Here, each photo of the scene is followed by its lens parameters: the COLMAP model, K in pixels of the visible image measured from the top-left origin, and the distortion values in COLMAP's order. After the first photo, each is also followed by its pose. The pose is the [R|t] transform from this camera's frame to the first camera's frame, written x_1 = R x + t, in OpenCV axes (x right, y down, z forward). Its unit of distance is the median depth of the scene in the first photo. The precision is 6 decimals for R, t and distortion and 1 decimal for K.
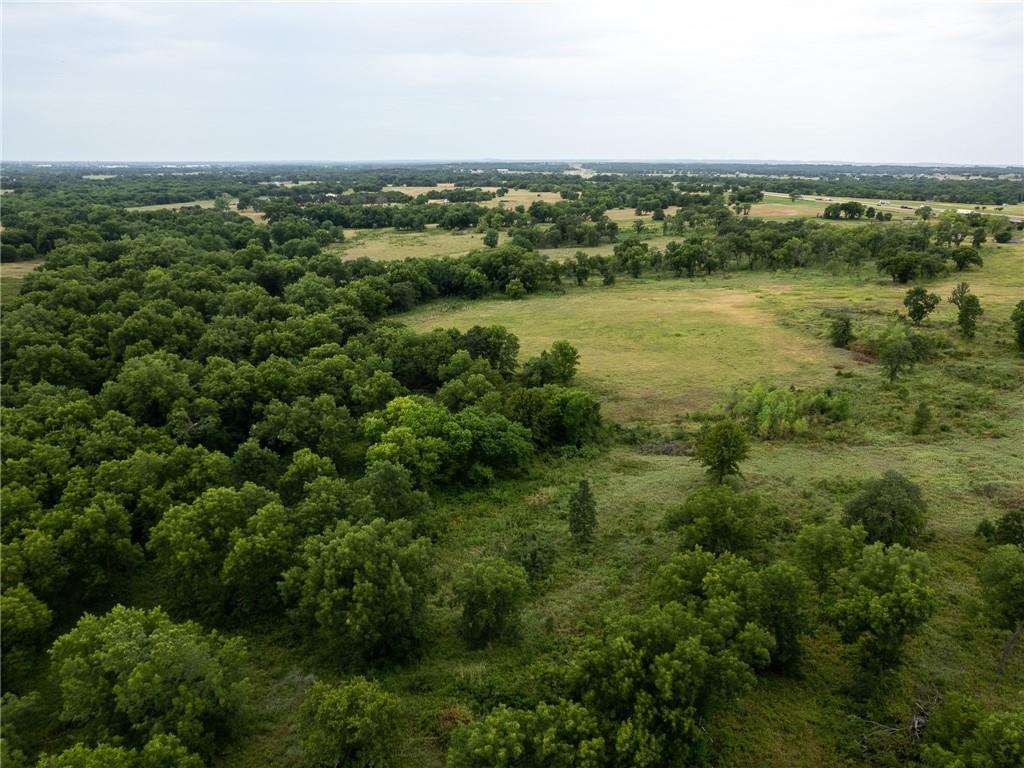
lens RADIAL K [[738.7, 0, 509.9], [0, 738.7, 415.2], [0, 0, 1]] dist [-0.068001, 0.055984]
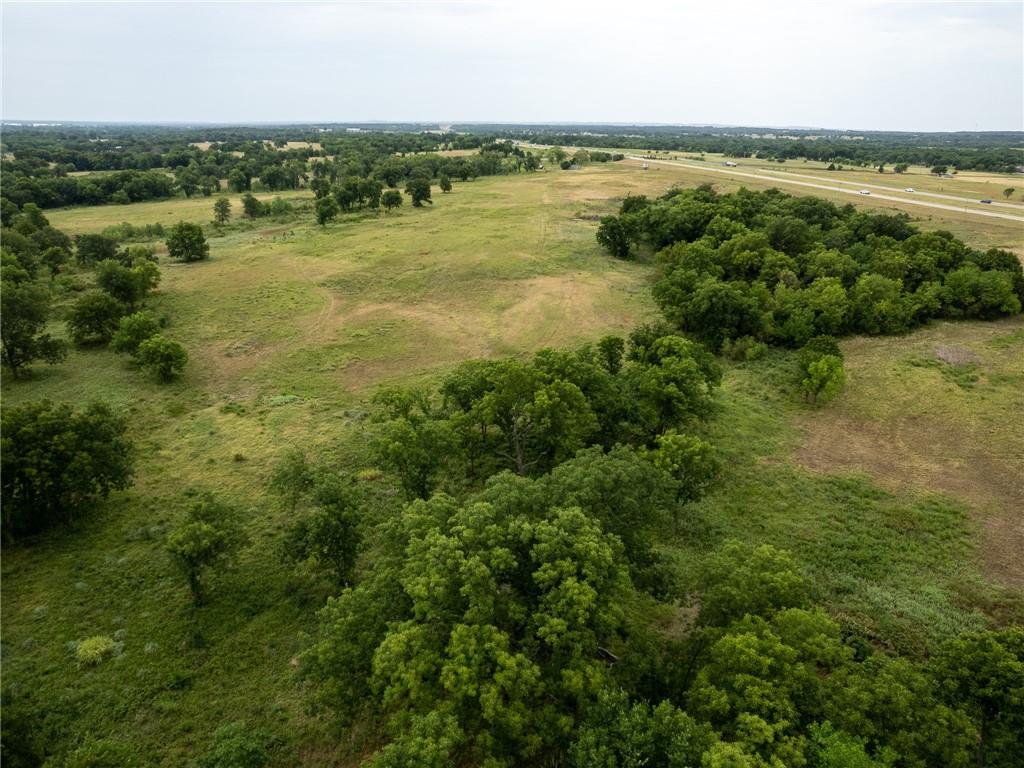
lens RADIAL K [[738.7, 0, 508.5], [0, 738.7, 384.8], [0, 0, 1]] dist [-0.068001, 0.055984]
pose [[0.990461, -0.038596, 0.132275, 0.303523], [0.037682, 0.999246, 0.009407, 0.111061], [-0.132539, -0.004333, 0.991168, -0.255590]]
